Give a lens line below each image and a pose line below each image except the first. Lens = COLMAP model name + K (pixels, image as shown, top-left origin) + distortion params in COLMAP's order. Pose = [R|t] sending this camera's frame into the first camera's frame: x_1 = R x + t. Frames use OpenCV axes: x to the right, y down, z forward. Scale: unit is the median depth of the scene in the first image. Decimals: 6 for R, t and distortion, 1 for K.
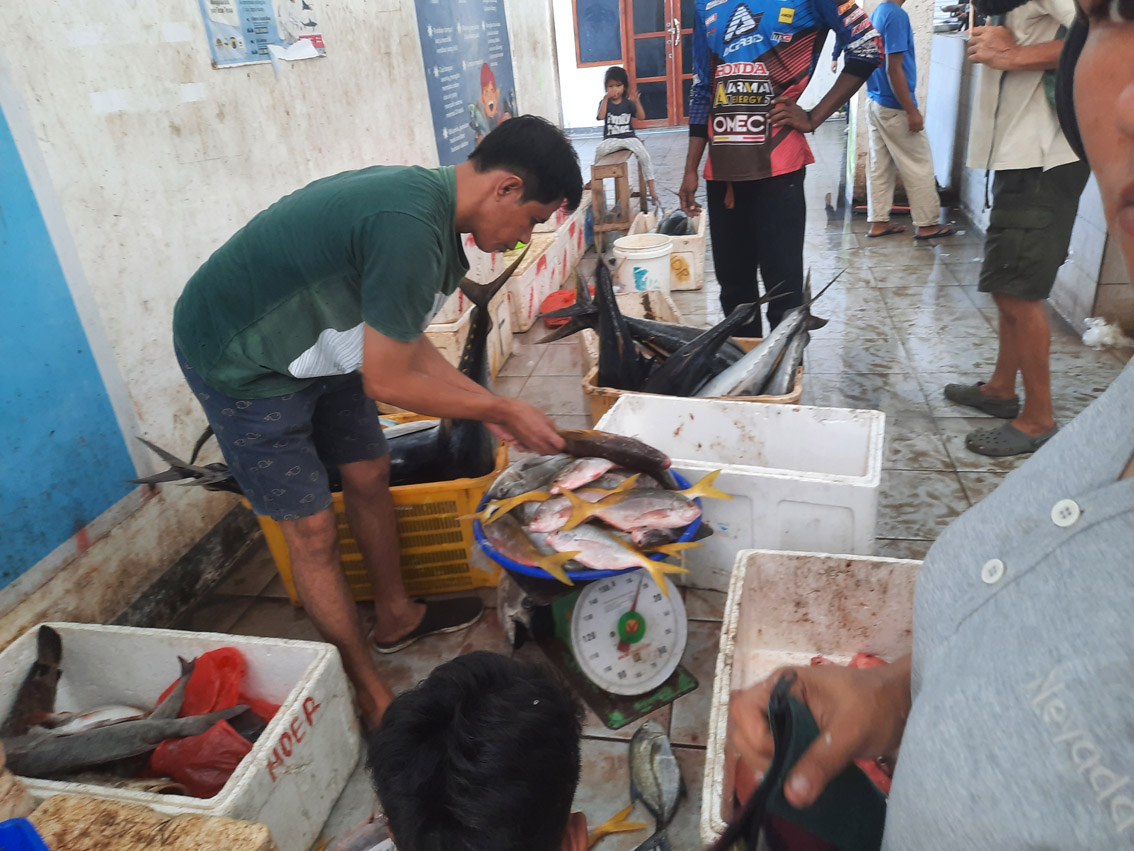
lens RADIAL K [[820.1, 0, 568.0], [0, 820.1, 421.5], [0, 0, 1]] dist [0.000920, -0.001275]
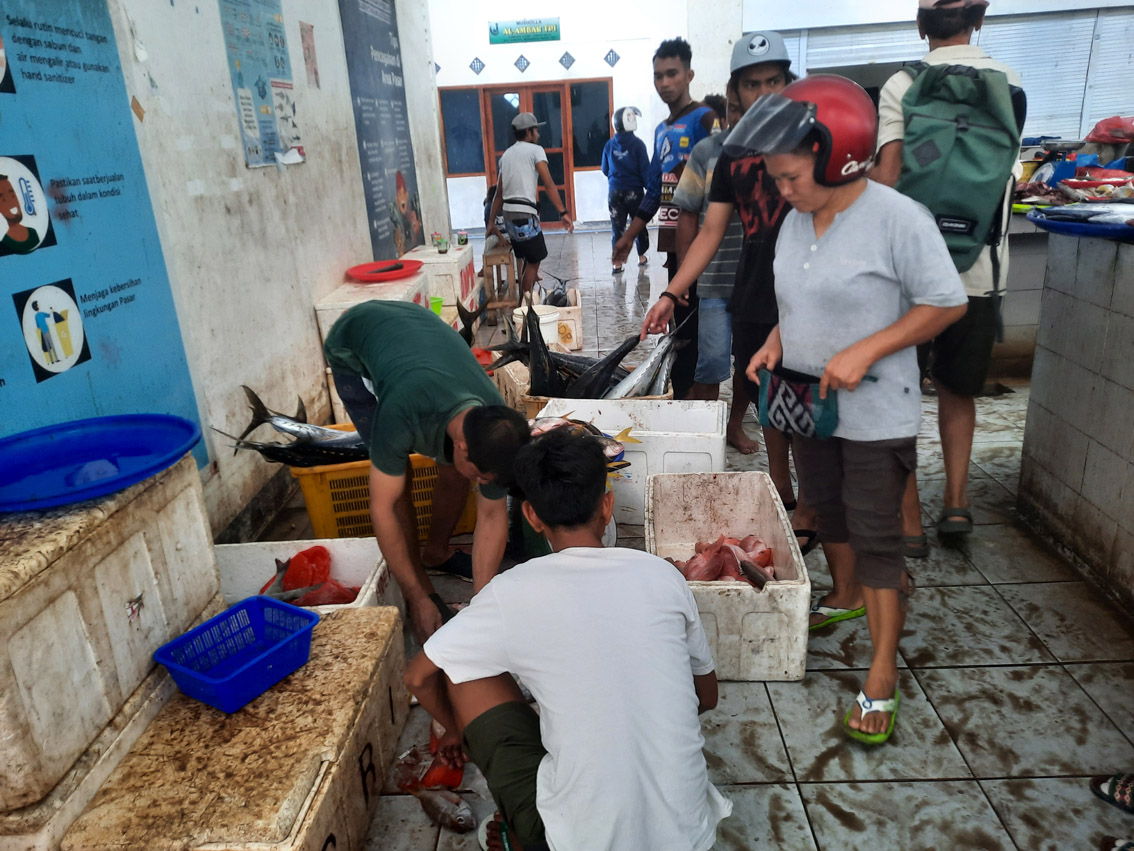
lens RADIAL K [[820.1, 0, 565.9], [0, 820.1, 430.0], [0, 0, 1]] dist [0.000920, -0.001275]
pose [[0.983008, -0.024482, 0.181923, -0.151008], [0.044684, 0.993169, -0.107792, 0.155892], [-0.178041, 0.114090, 0.977387, -0.340376]]
